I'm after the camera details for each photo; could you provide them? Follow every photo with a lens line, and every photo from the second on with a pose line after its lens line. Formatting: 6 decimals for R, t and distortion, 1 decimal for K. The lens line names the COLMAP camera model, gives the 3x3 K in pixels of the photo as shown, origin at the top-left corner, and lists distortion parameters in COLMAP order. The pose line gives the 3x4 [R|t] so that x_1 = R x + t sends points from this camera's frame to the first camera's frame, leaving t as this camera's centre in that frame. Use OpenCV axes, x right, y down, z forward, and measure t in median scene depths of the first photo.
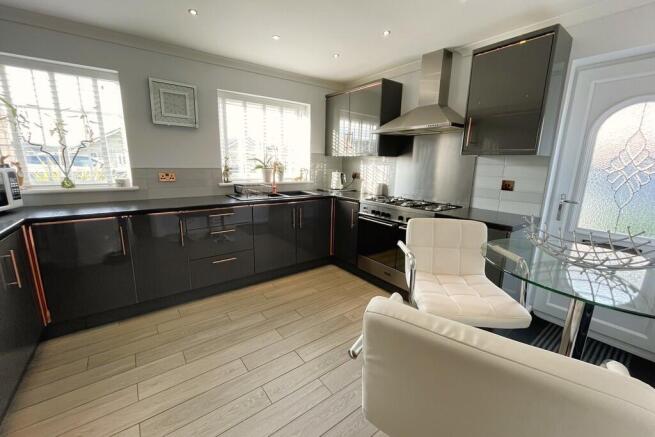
lens RADIAL K [[261.5, 0, 327.5], [0, 261.5, 218.5], [0, 0, 1]] dist [-0.000232, -0.000017]
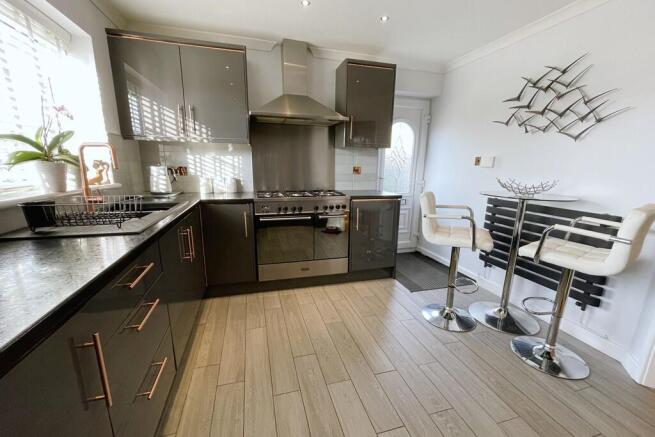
lens RADIAL K [[266.5, 0, 326.5], [0, 266.5, 225.9], [0, 0, 1]] dist [0.000200, -0.000017]
pose [[0.366830, -0.230548, 0.901268, -0.581979], [0.189061, 0.967063, 0.170428, -0.093877], [-0.910874, 0.107877, 0.398335, 0.511146]]
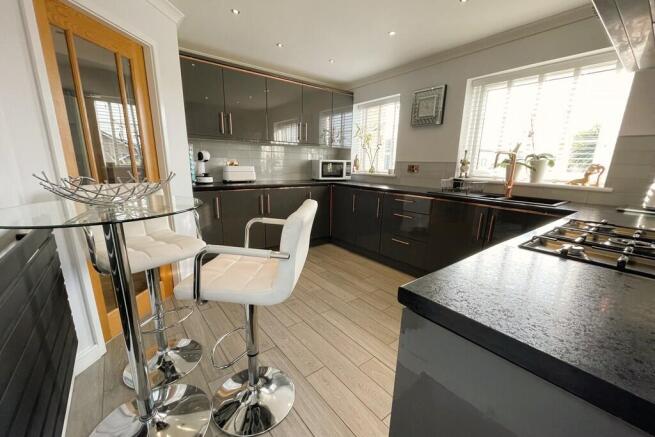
lens RADIAL K [[266.5, 0, 326.5], [0, 266.5, 225.9], [0, 0, 1]] dist [0.000200, -0.000017]
pose [[0.007684, 0.221350, -0.975164, 0.669891], [-0.222681, 0.951084, 0.214130, -0.076235], [0.974861, 0.215505, 0.056598, 0.558712]]
